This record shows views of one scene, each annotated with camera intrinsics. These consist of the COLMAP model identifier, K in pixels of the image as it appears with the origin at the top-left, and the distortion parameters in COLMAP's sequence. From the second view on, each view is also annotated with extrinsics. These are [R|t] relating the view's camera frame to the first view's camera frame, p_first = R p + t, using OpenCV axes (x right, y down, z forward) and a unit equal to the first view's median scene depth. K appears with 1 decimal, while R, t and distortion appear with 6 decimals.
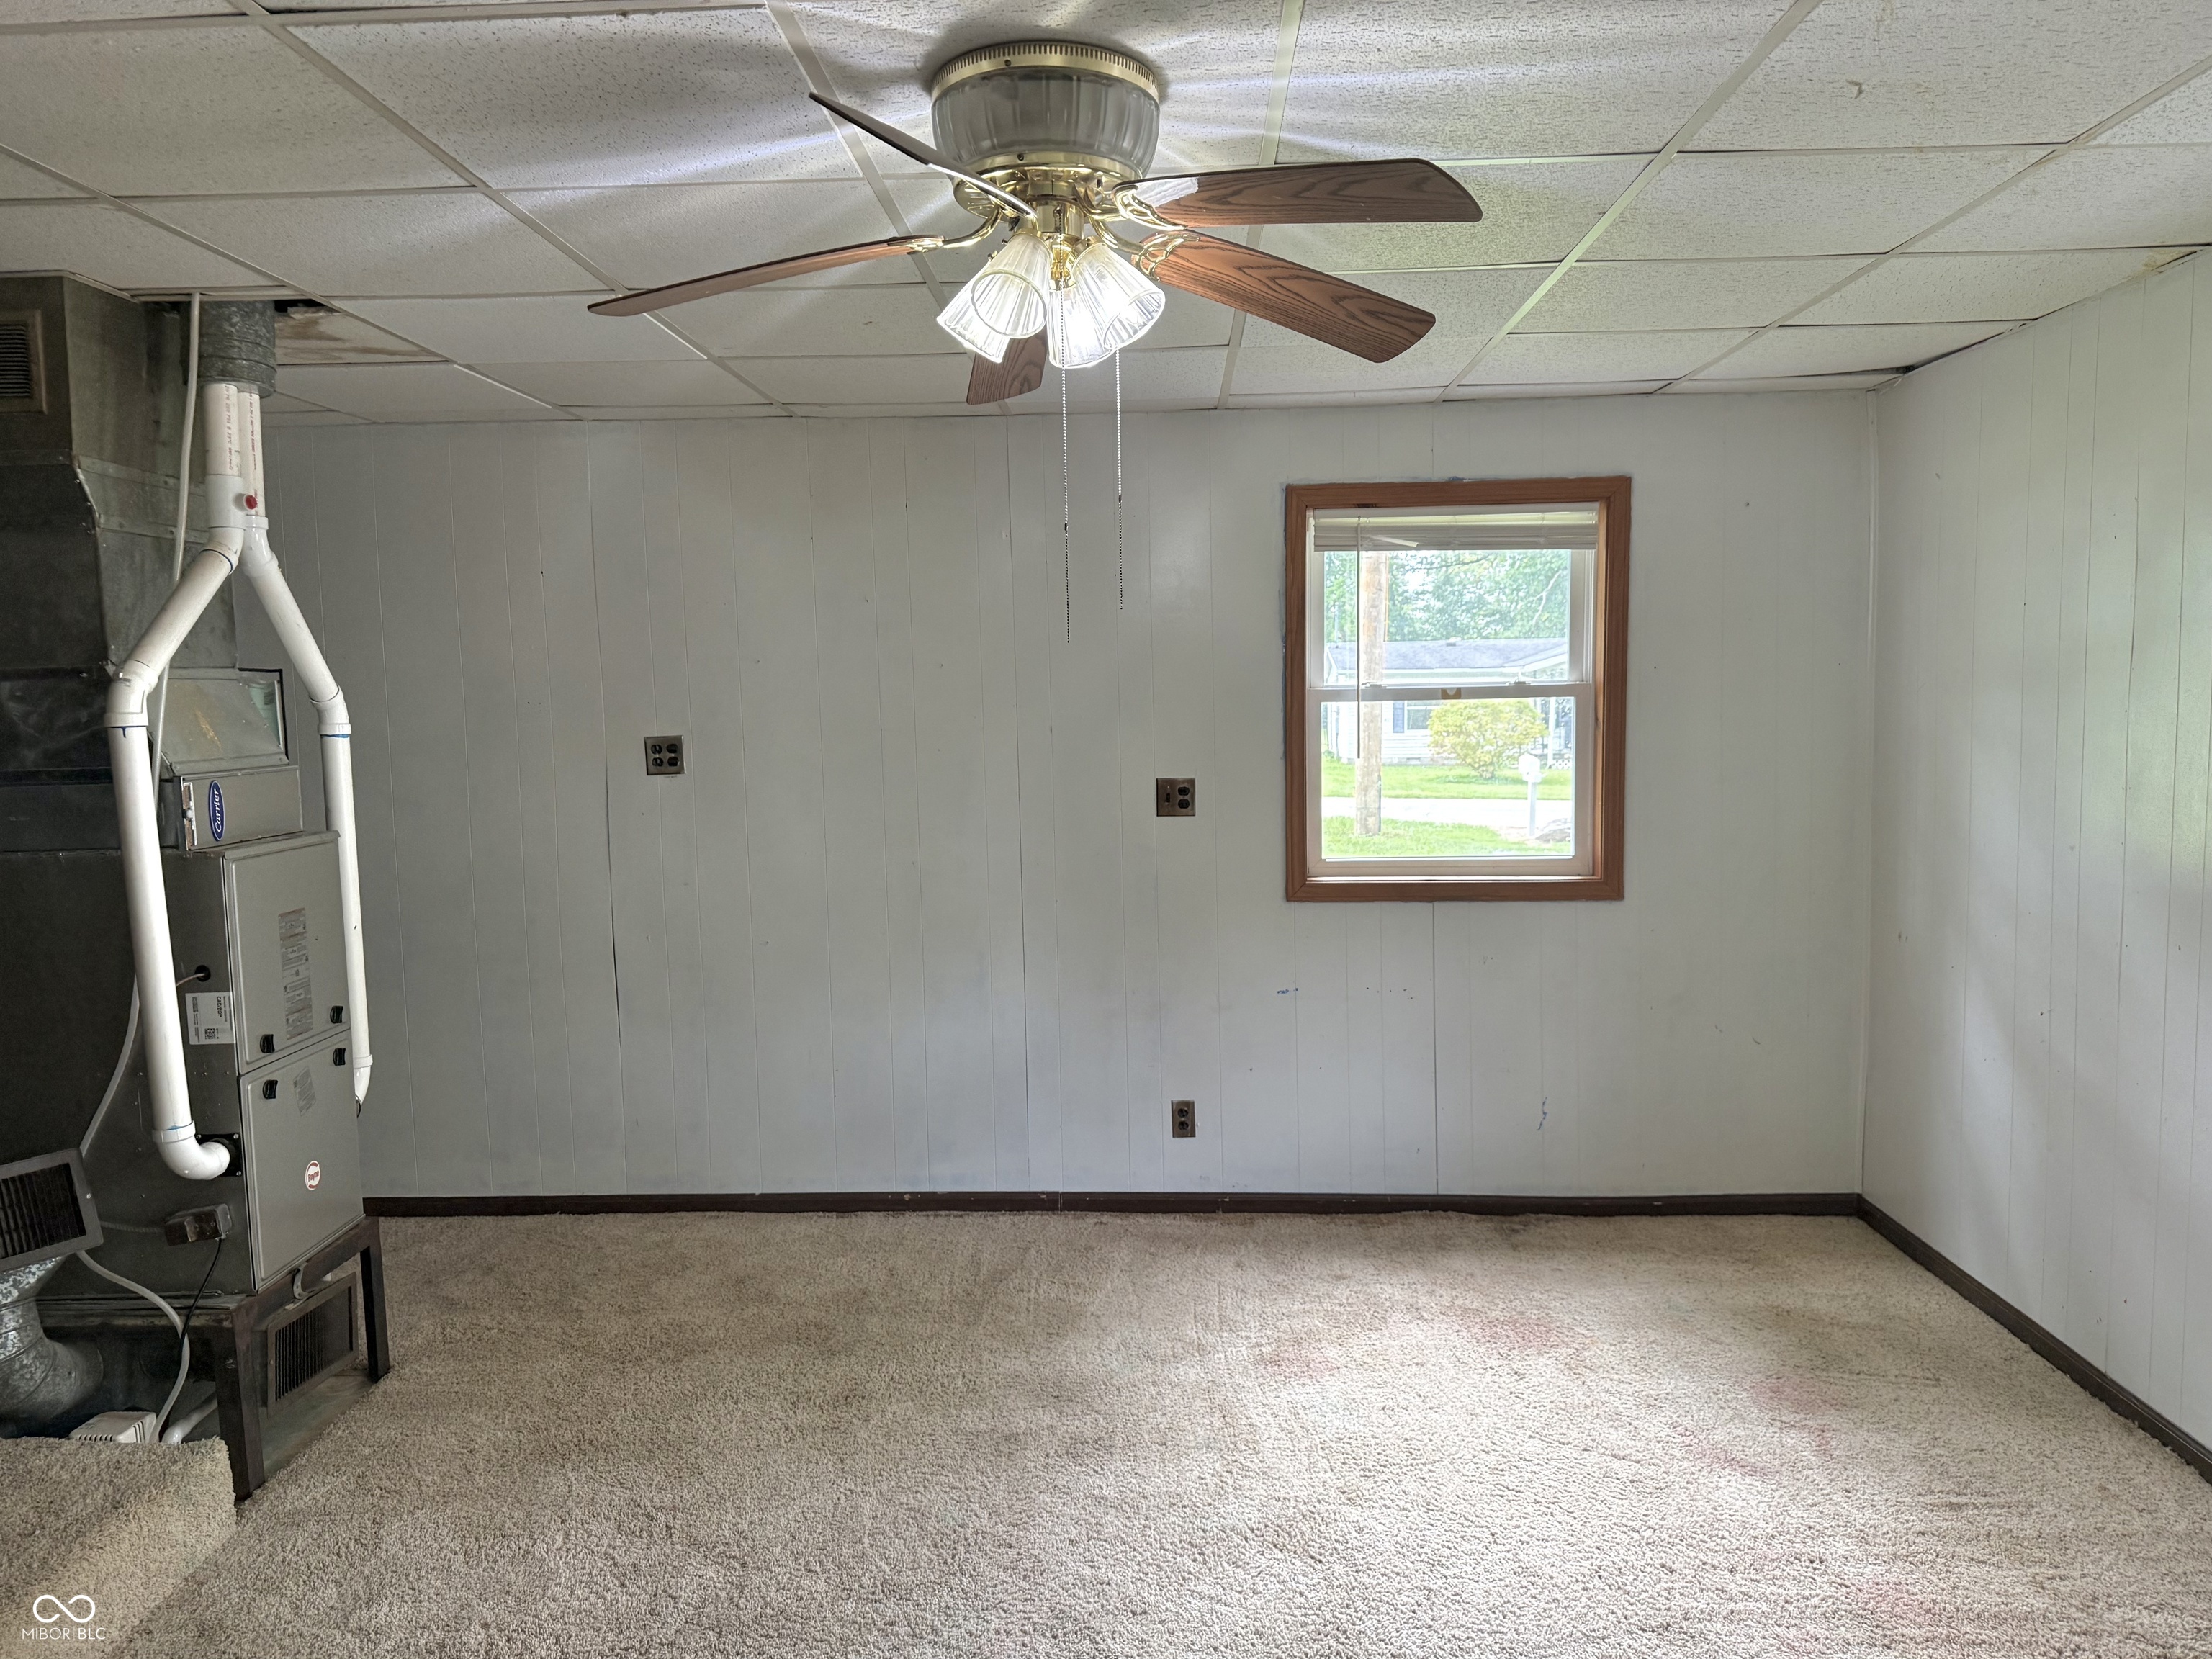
lens RADIAL K [[1556.6, 0, 1114.4], [0, 1556.6, 834.0], [0, 0, 1]] dist [0.178125, -0.328931]
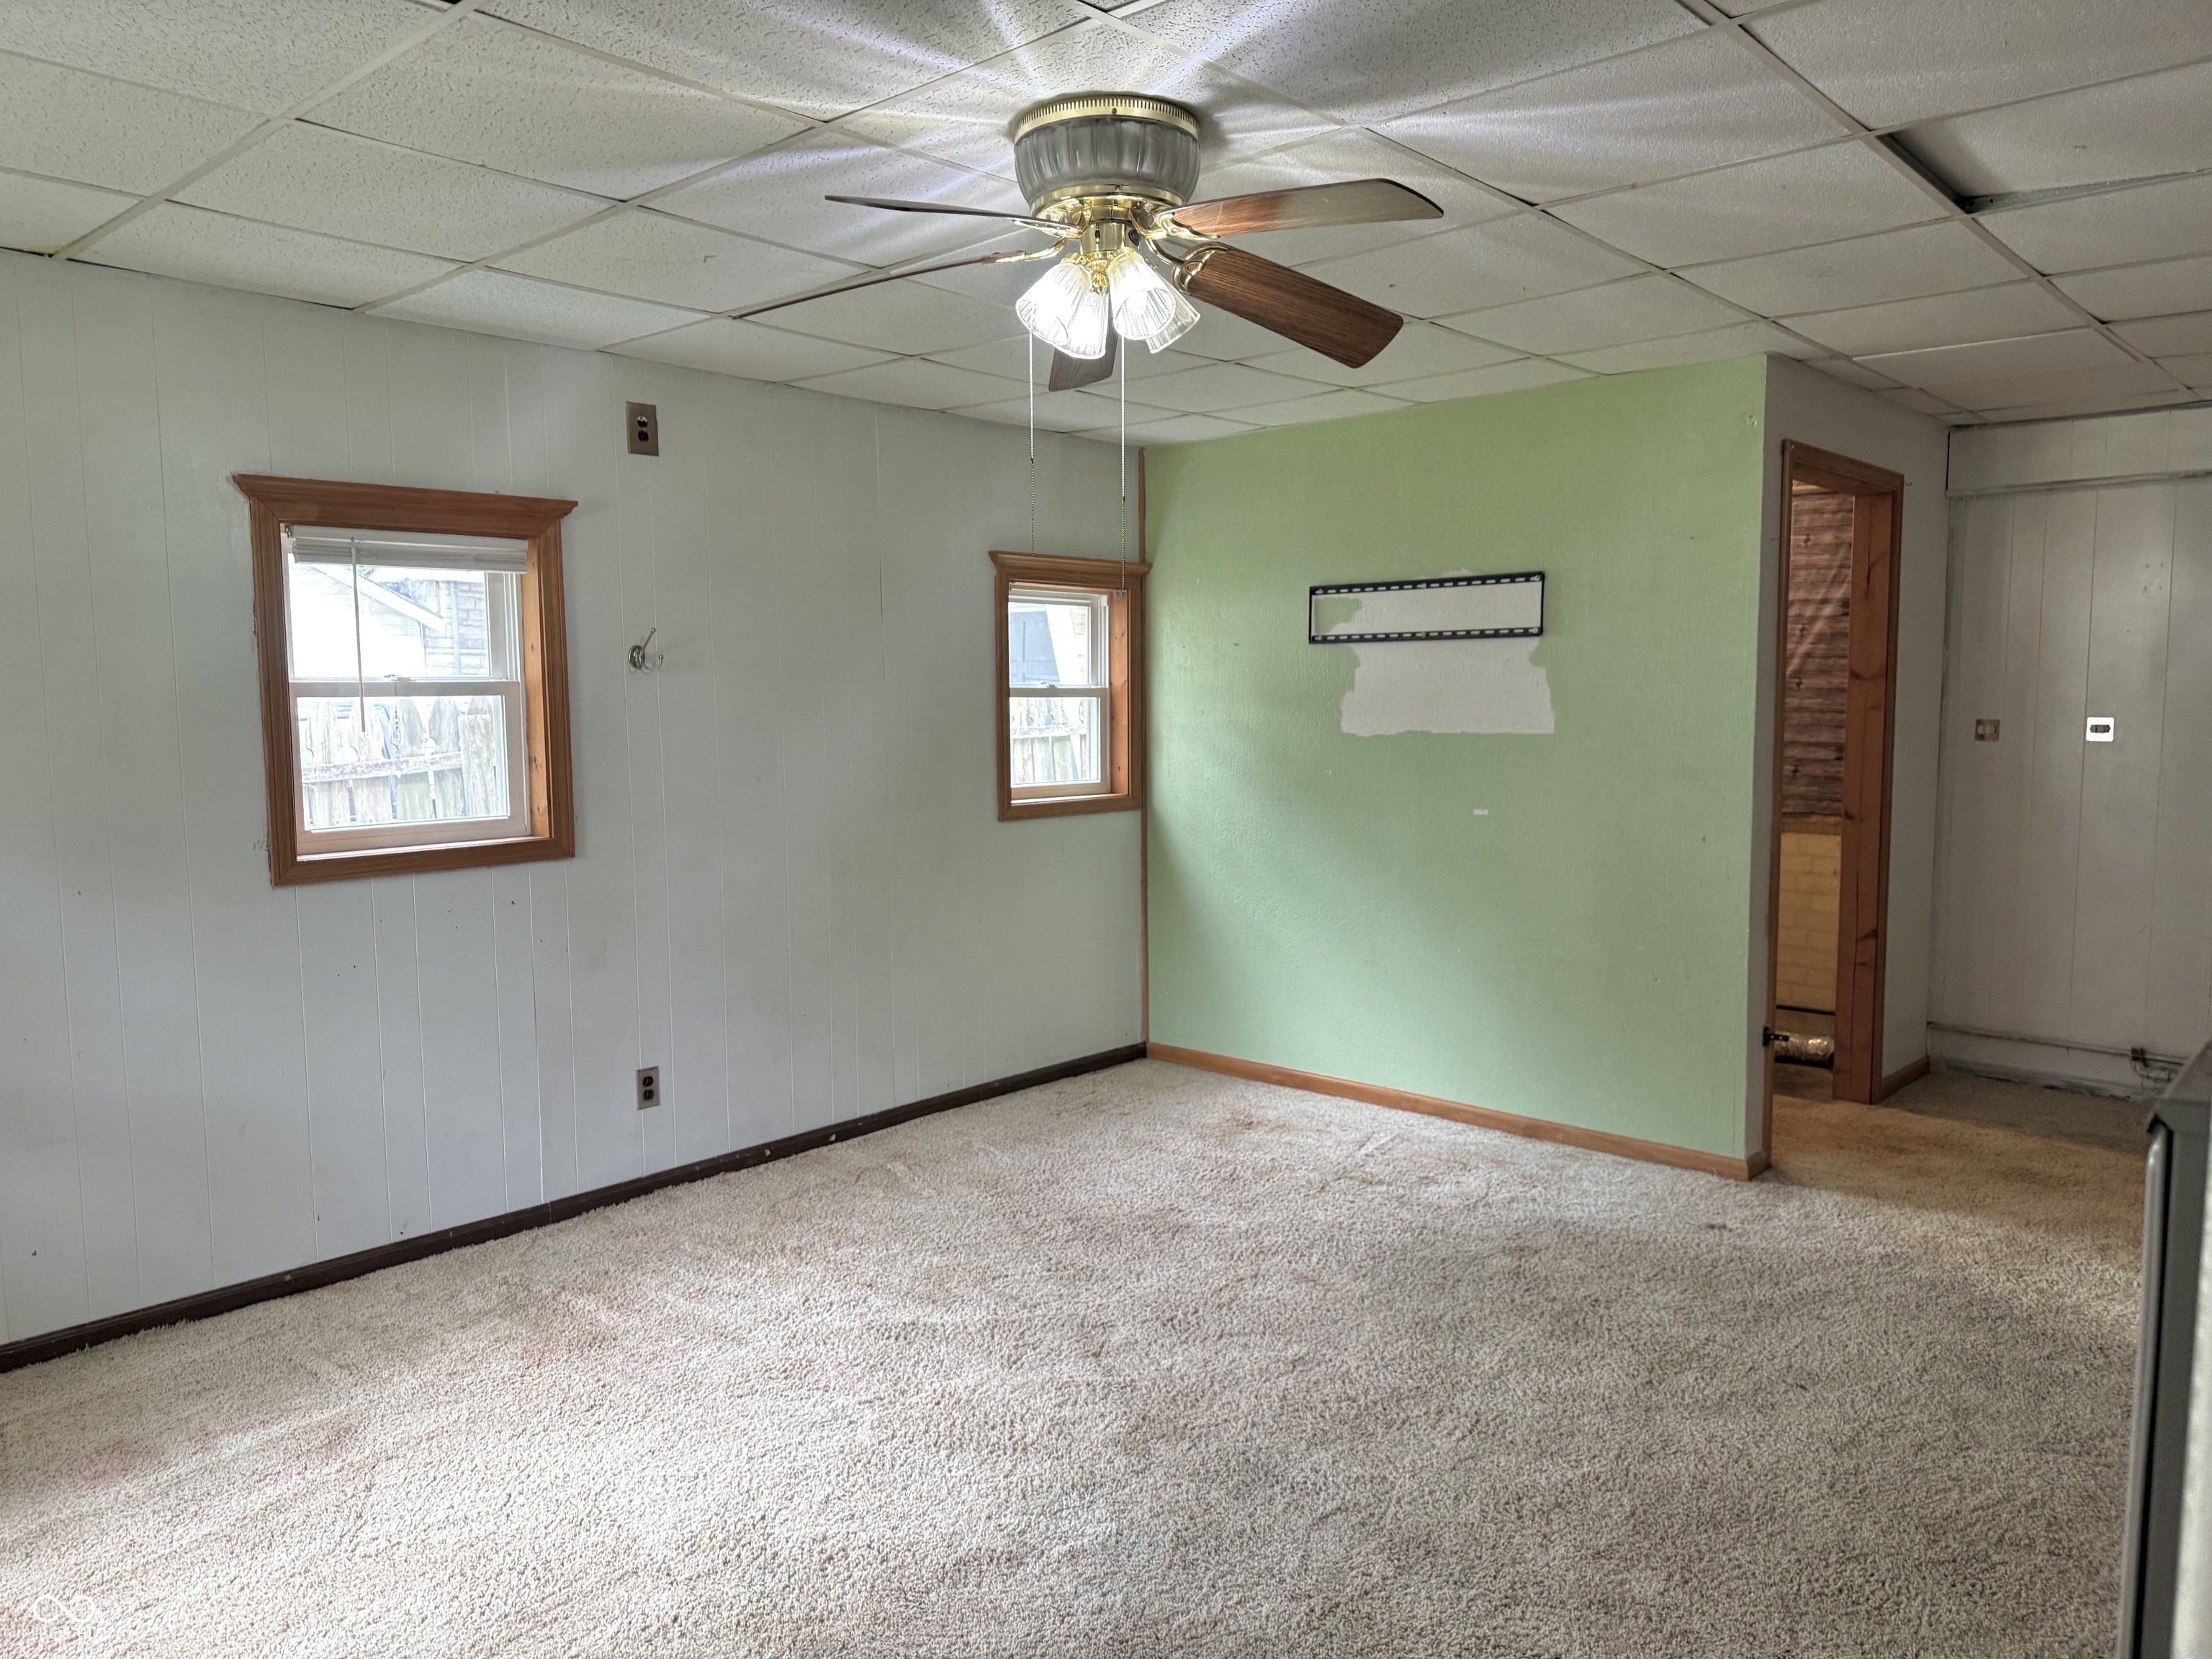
lens RADIAL K [[1556.6, 0, 1114.4], [0, 1556.6, 834.0], [0, 0, 1]] dist [0.178125, -0.328931]
pose [[-0.768086, -0.041396, 0.639007, -0.407053], [0.070949, 0.986263, 0.149172, -0.057544], [-0.636404, 0.159913, -0.754598, 0.965826]]
